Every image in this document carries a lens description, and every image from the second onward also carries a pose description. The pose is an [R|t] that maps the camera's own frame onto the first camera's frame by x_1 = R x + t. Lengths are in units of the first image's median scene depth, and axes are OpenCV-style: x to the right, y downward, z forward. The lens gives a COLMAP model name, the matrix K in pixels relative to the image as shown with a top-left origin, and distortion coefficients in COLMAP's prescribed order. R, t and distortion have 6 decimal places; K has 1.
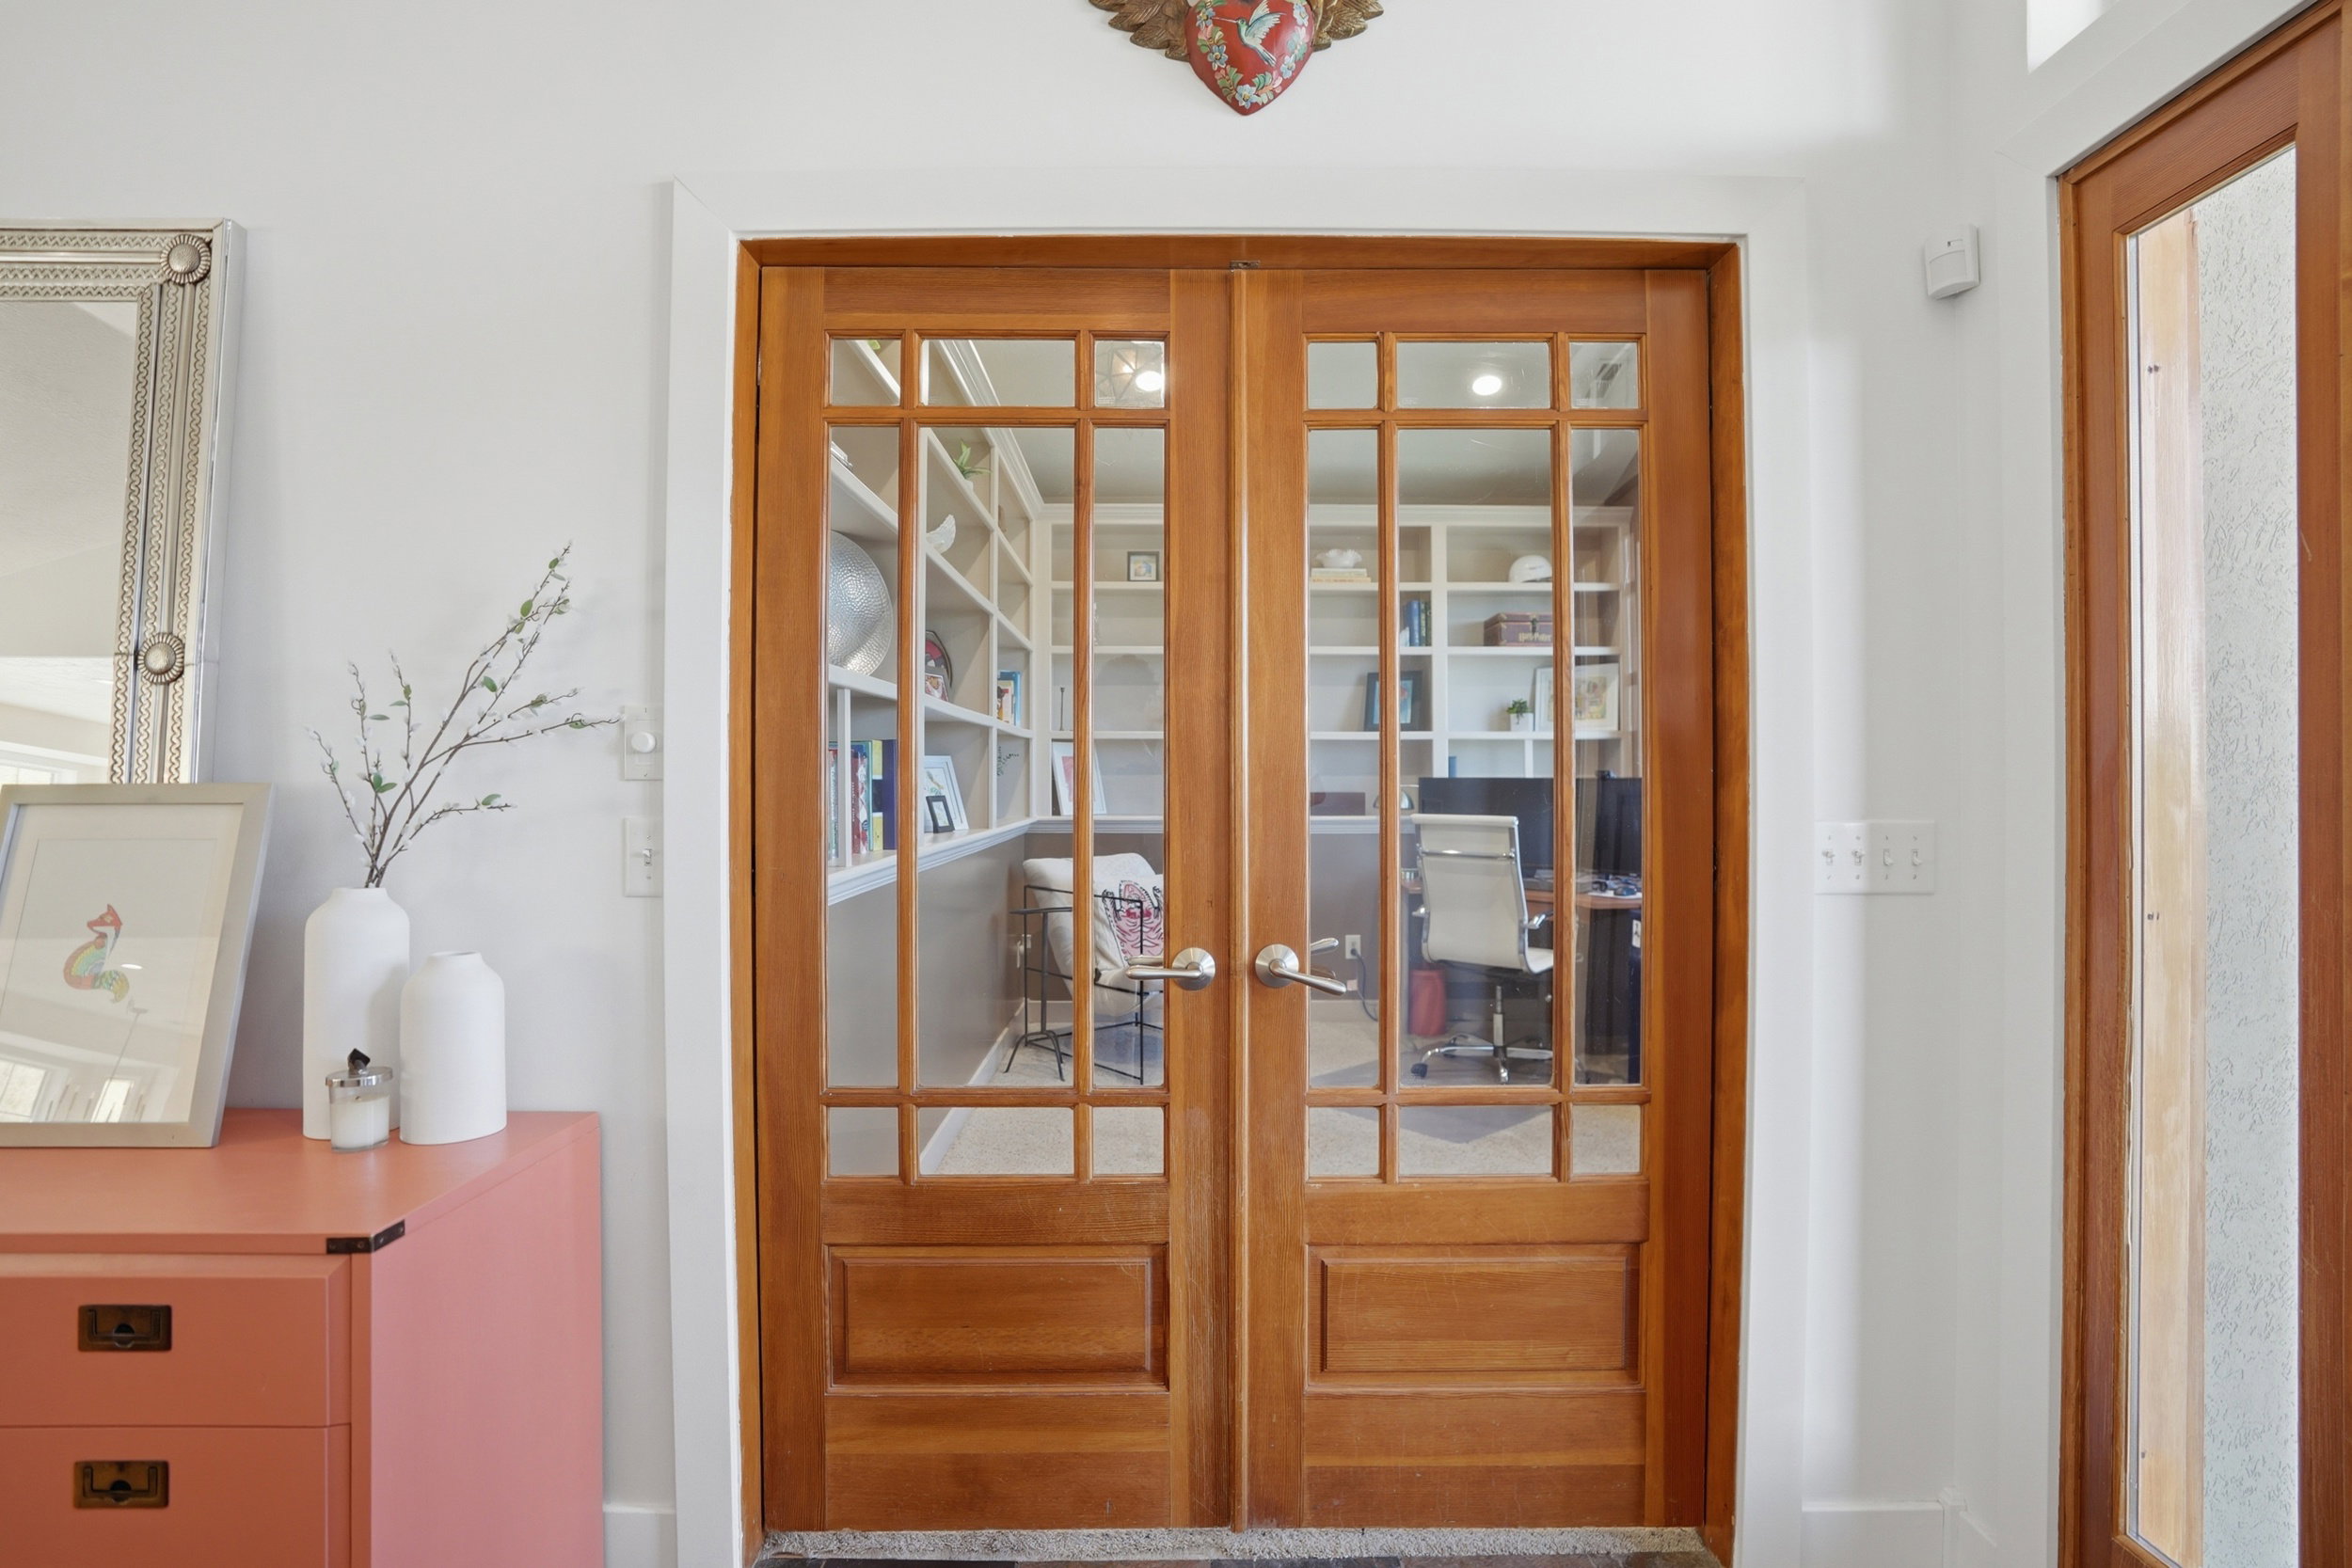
lens RADIAL K [[1112.6, 0, 1172.6], [0, 1112.6, 782.2], [0, 0, 1]] dist [-0.052461, 0.016677]
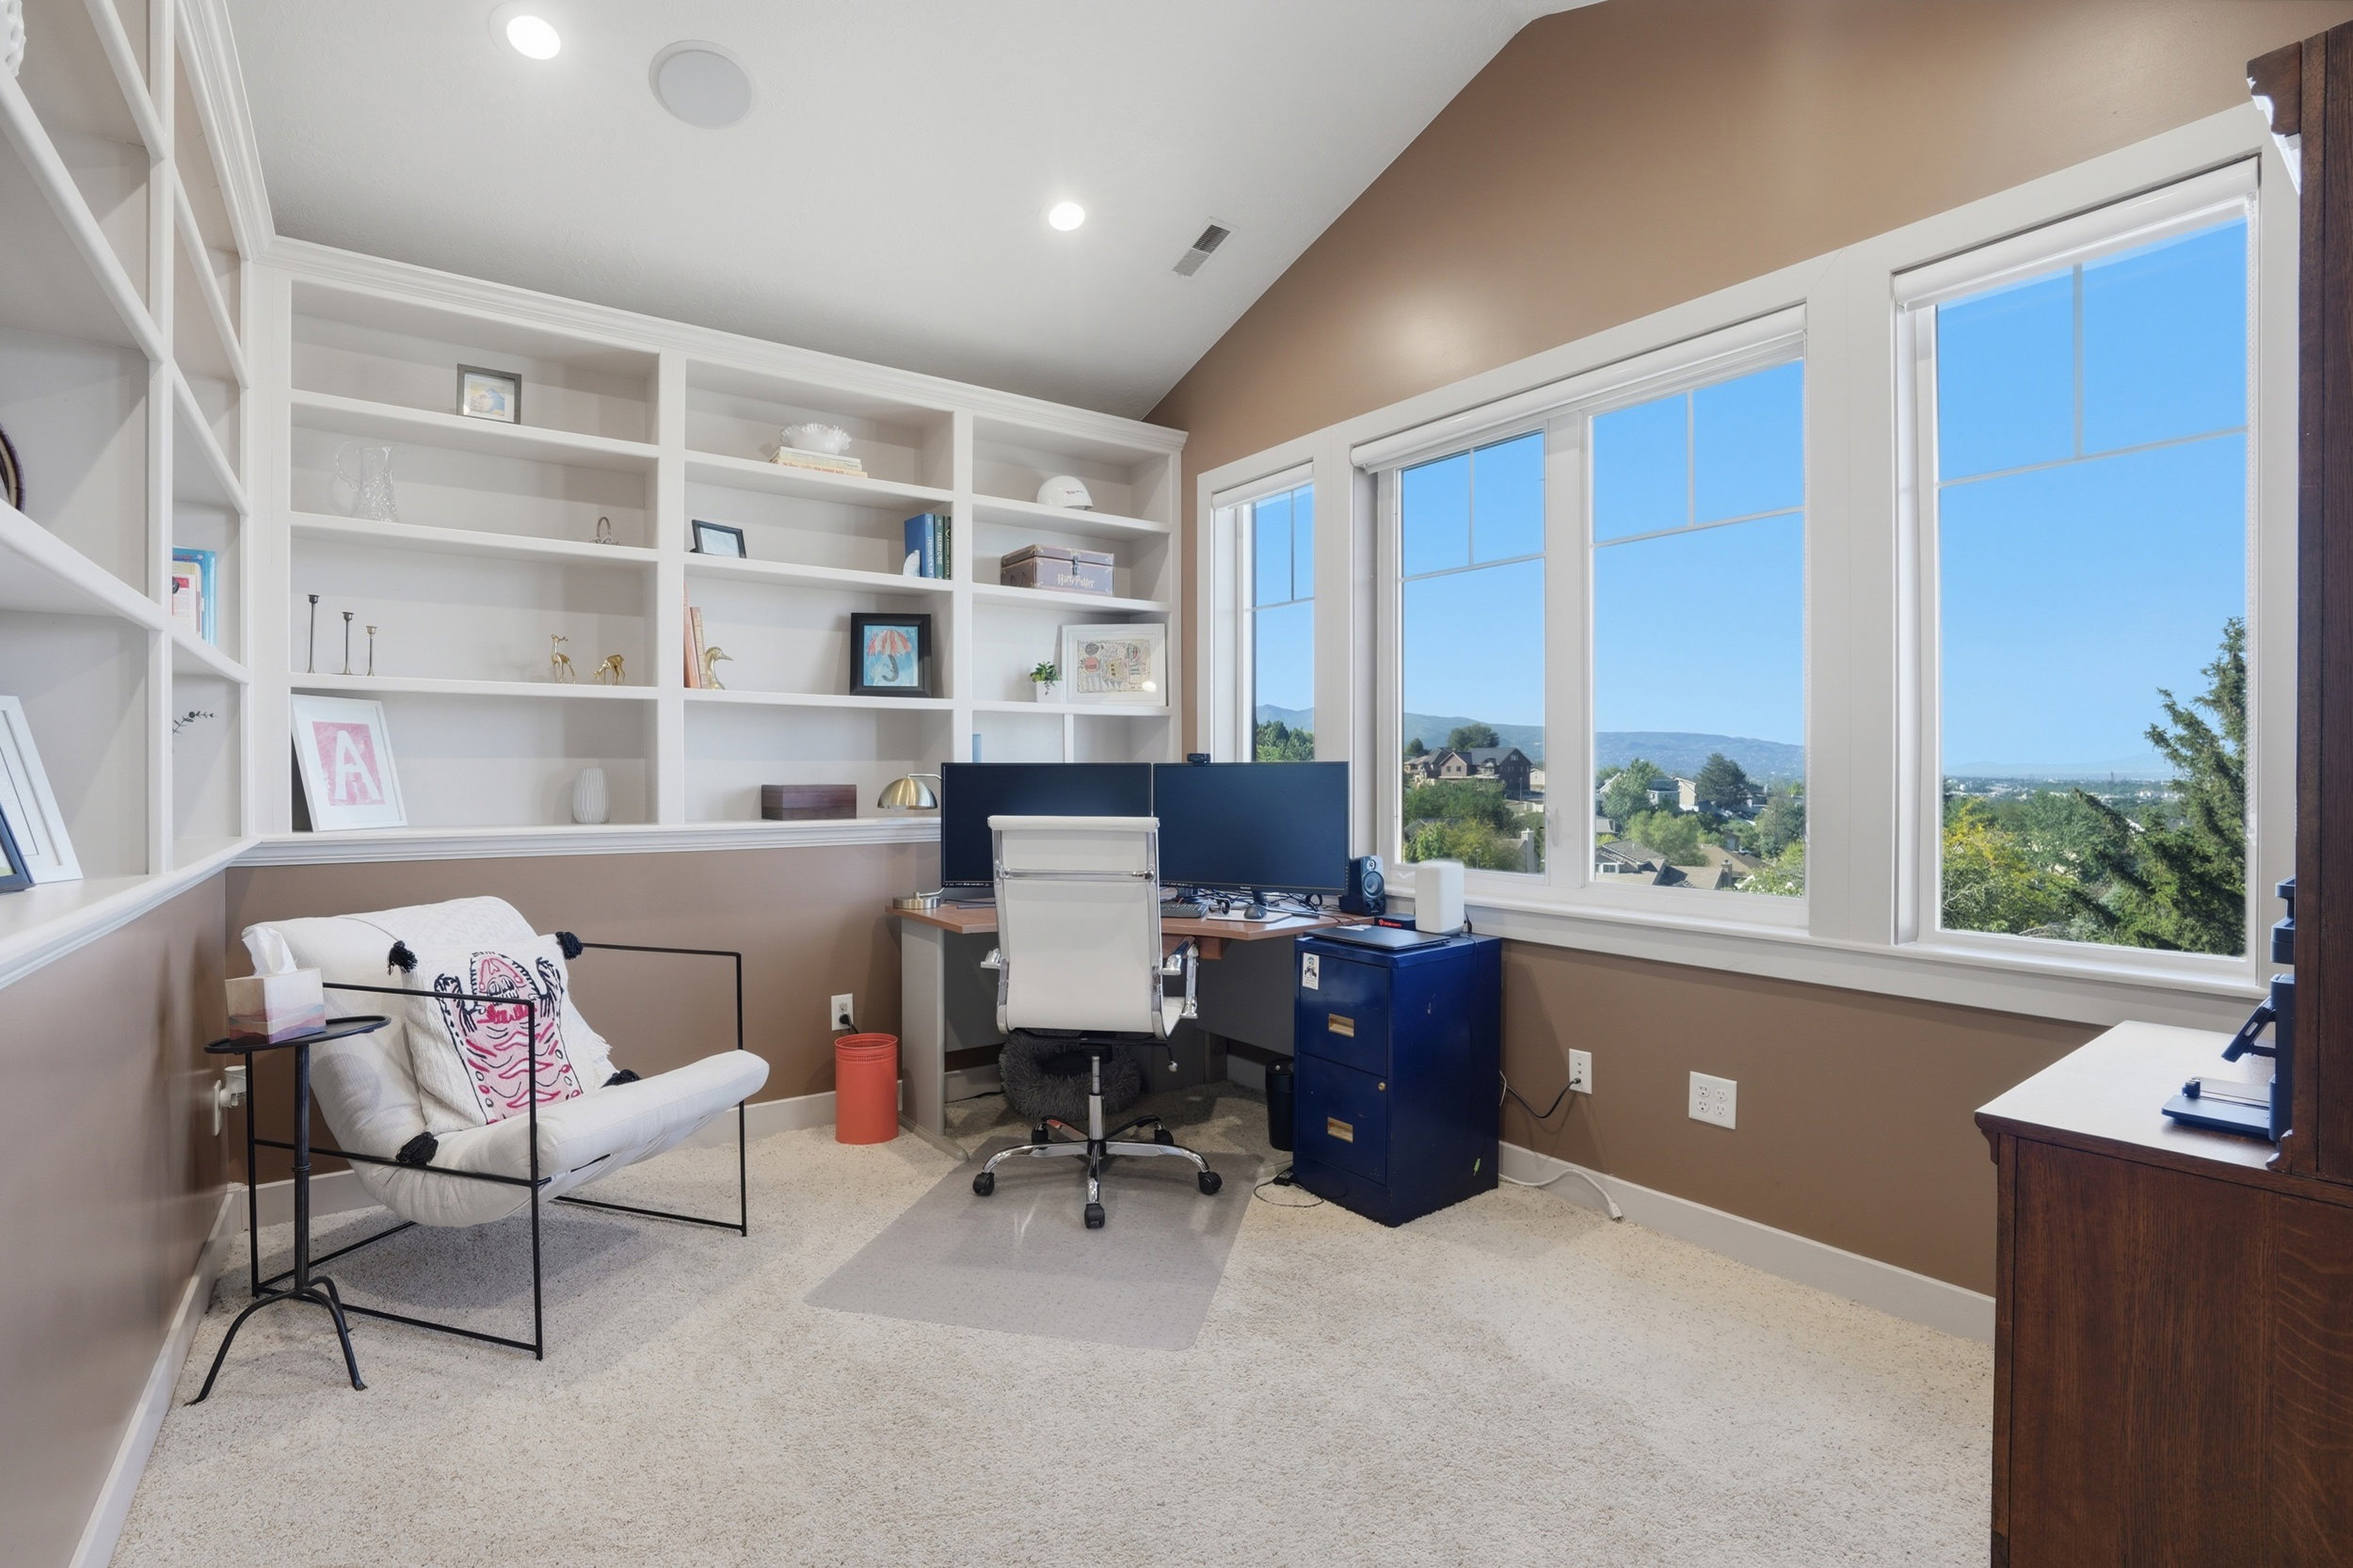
lens RADIAL K [[1113.1, 0, 1173.1], [0, 1113.1, 782.2], [0, 0, 1]] dist [-0.052461, 0.016677]
pose [[0.818674, -0.004988, 0.574237, -0.065547], [0.002637, 0.999984, 0.004928, 0.005230], [-0.574252, -0.002520, 0.818674, 0.358360]]
